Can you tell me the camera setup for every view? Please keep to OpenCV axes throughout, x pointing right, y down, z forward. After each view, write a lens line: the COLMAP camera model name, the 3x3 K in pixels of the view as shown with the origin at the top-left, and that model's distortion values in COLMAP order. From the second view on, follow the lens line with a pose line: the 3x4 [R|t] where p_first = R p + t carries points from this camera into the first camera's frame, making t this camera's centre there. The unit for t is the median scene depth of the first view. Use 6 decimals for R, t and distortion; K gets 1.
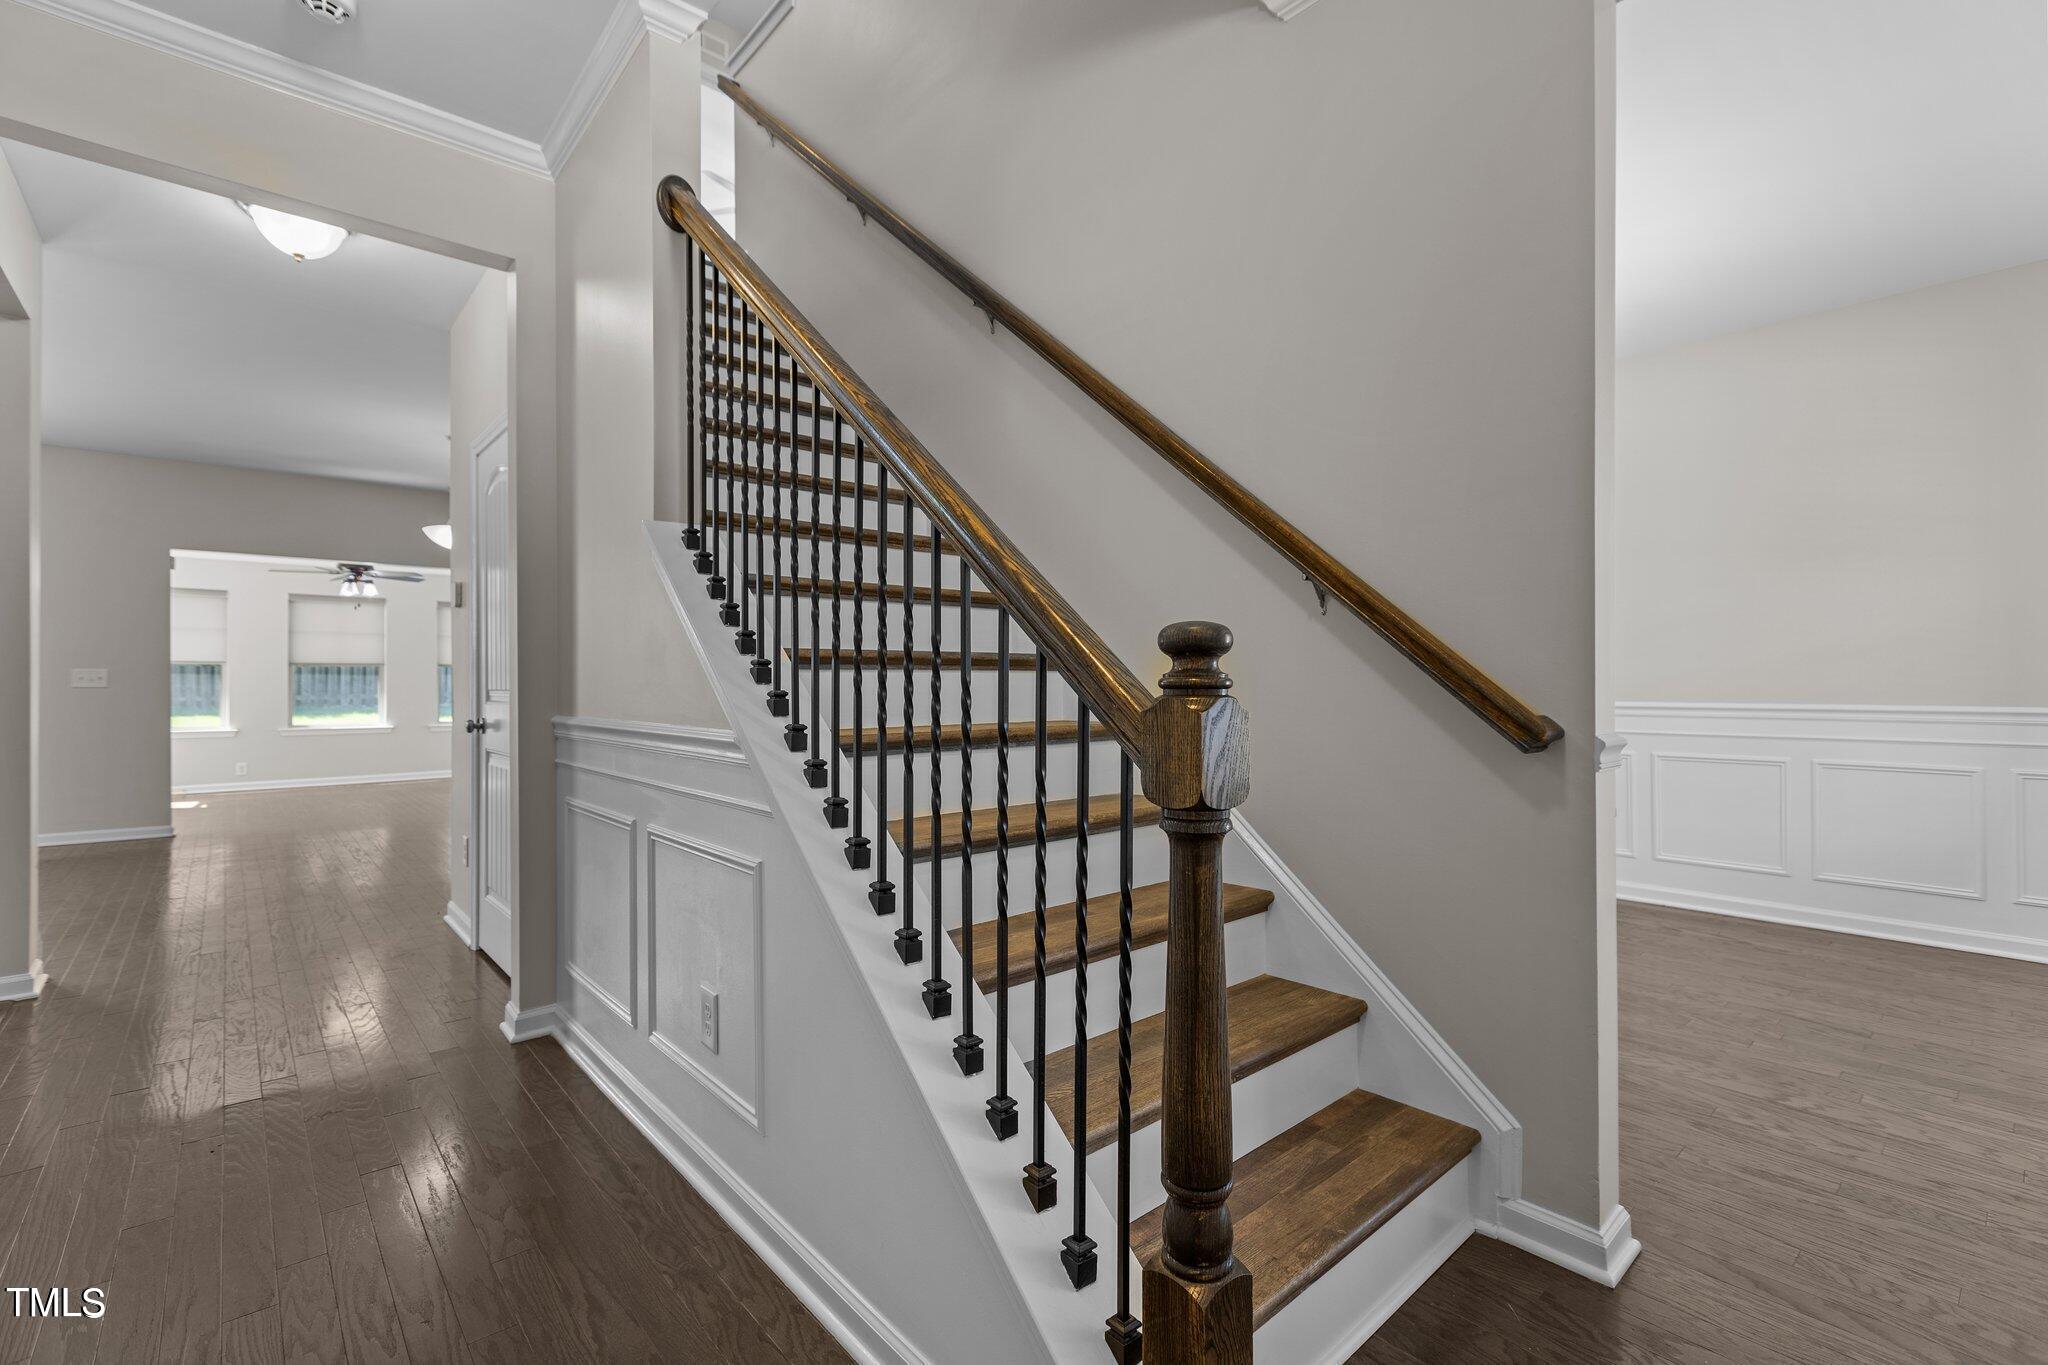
lens RADIAL K [[920.8, 0, 1019.1], [0, 920.8, 682.3], [0, 0, 1]] dist [0.003873, -0.000099]
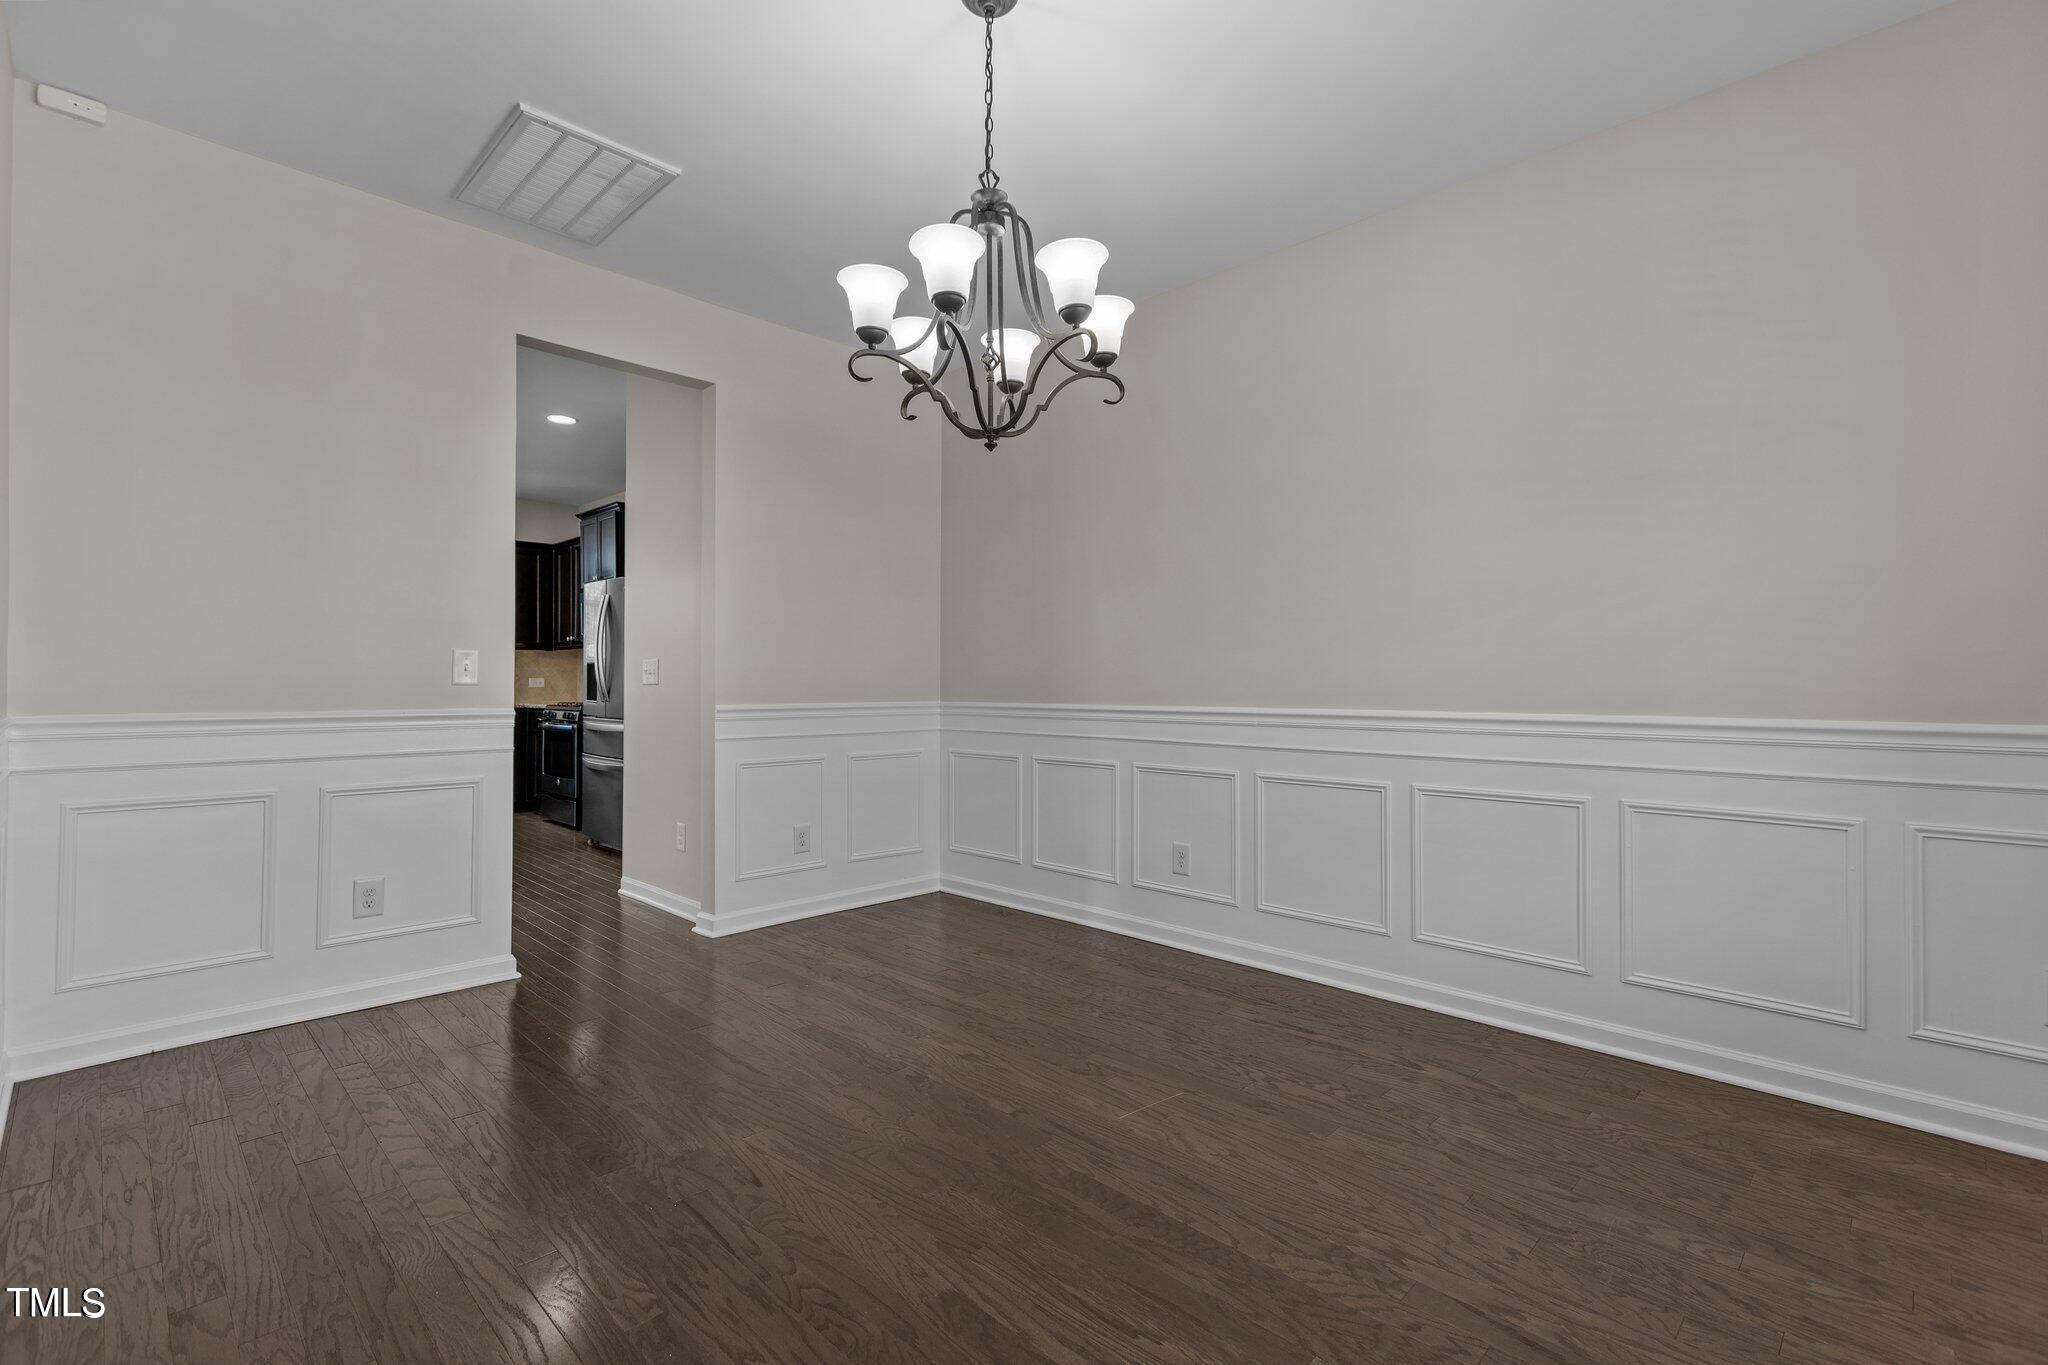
lens RADIAL K [[920.8, 0, 1032.2], [0, 920.8, 682.5], [0, 0, 1]] dist [0.003873, -0.000099]
pose [[0.997220, 0.007342, 0.074146, 0.471259], [-0.007246, 0.999973, -0.001562, 0.005875], [-0.074155, 0.001020, 0.997246, 0.453823]]
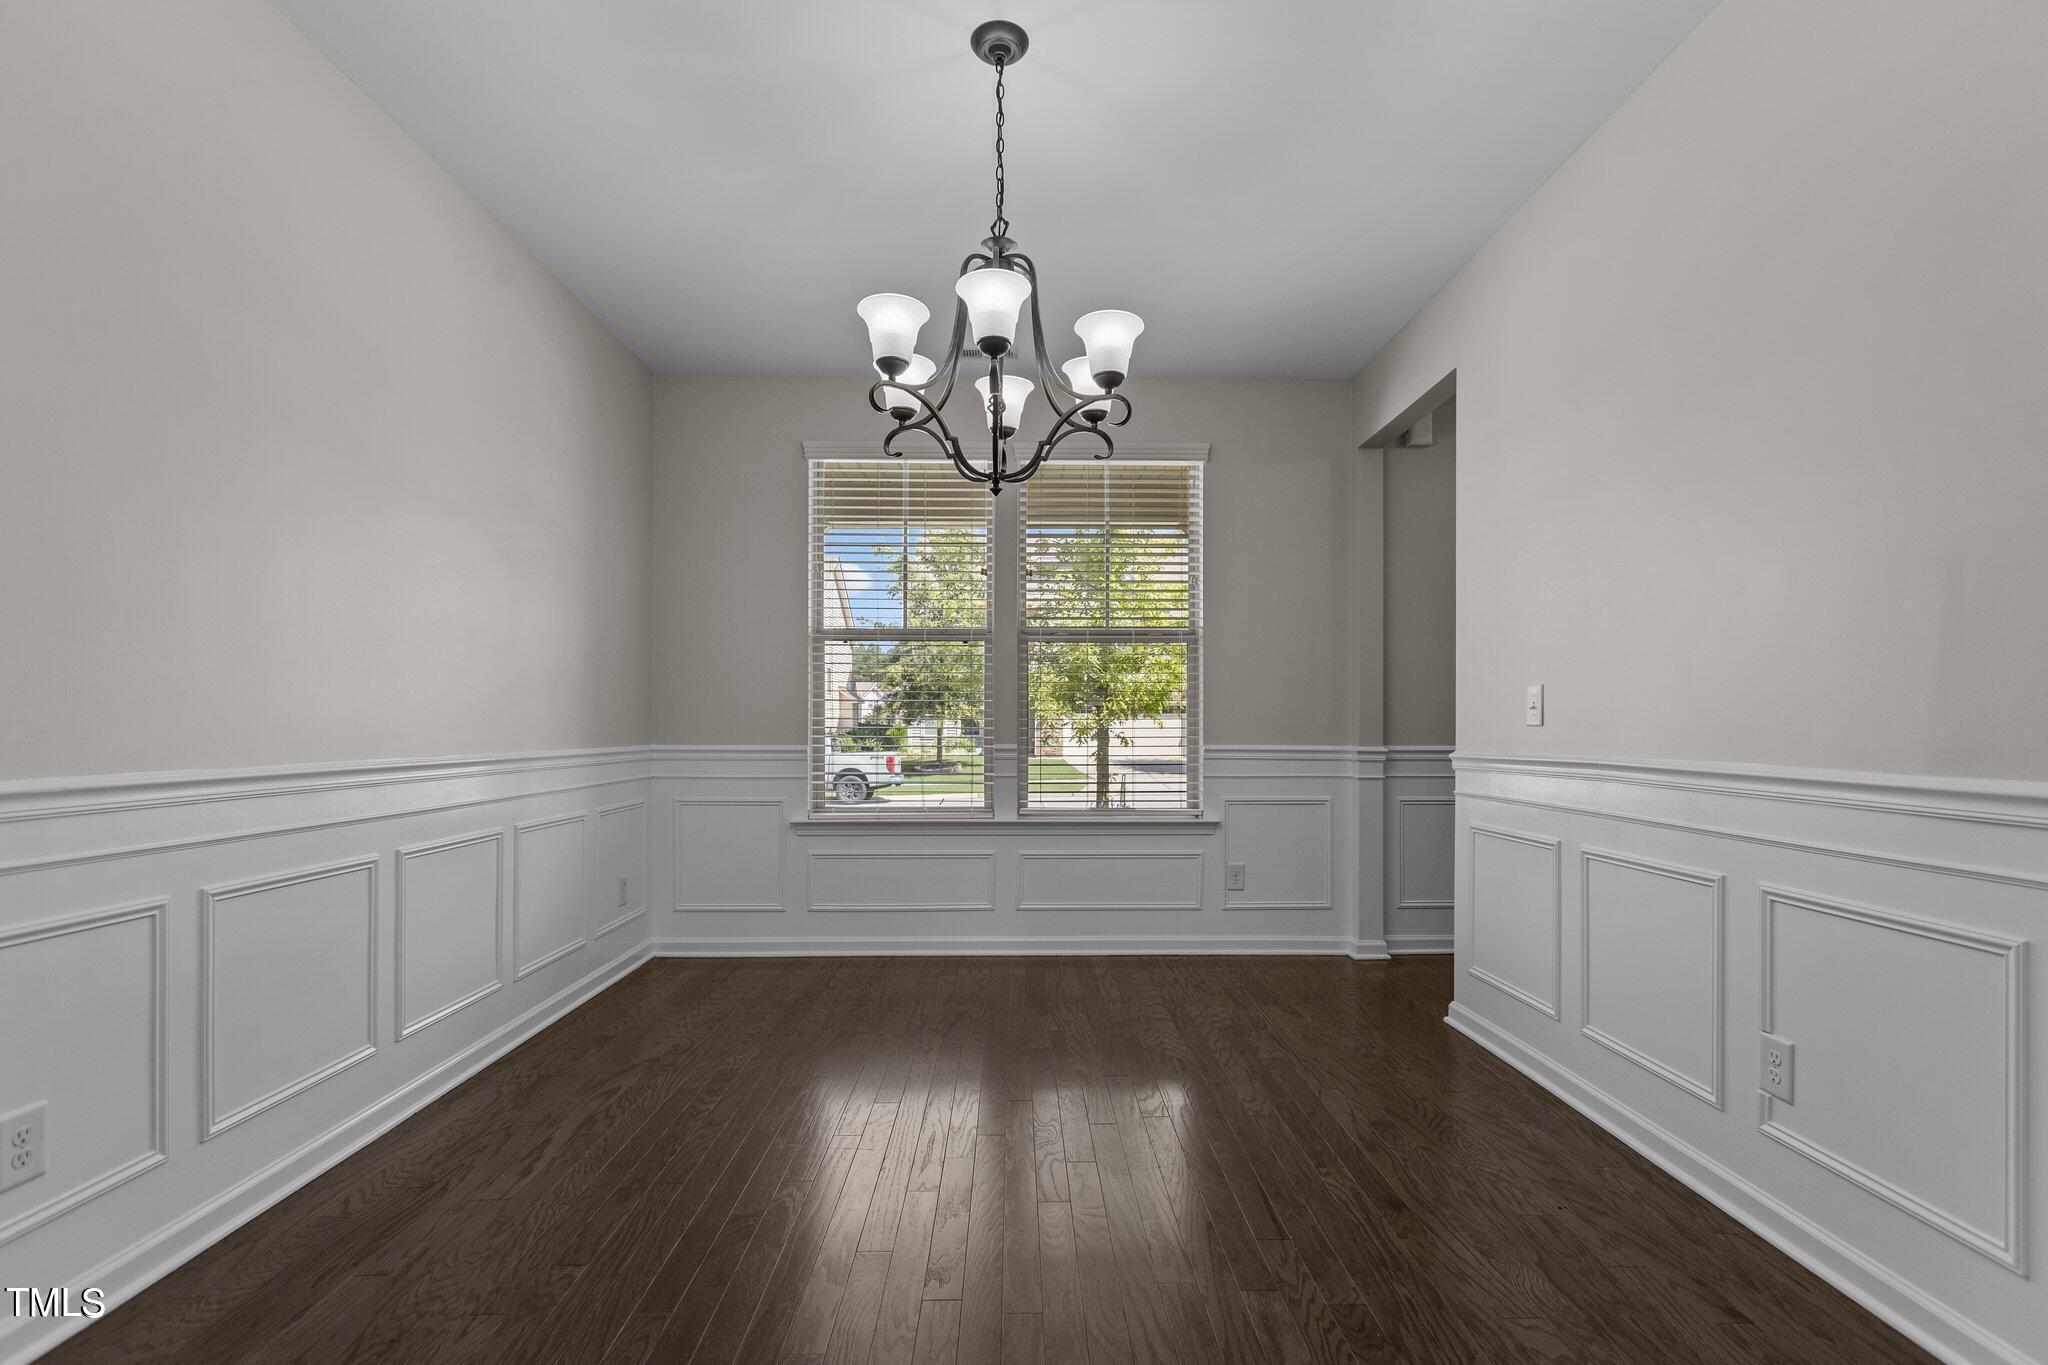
lens RADIAL K [[920.8, 0, 1030.8], [0, 920.8, 724.9], [0, 0, 1]] dist [0.003873, -0.000099]
pose [[-0.762129, 0.006266, 0.647395, 0.051637], [0.003677, 0.999979, -0.005351, 0.009136], [-0.647415, -0.001697, -0.762136, 1.565766]]
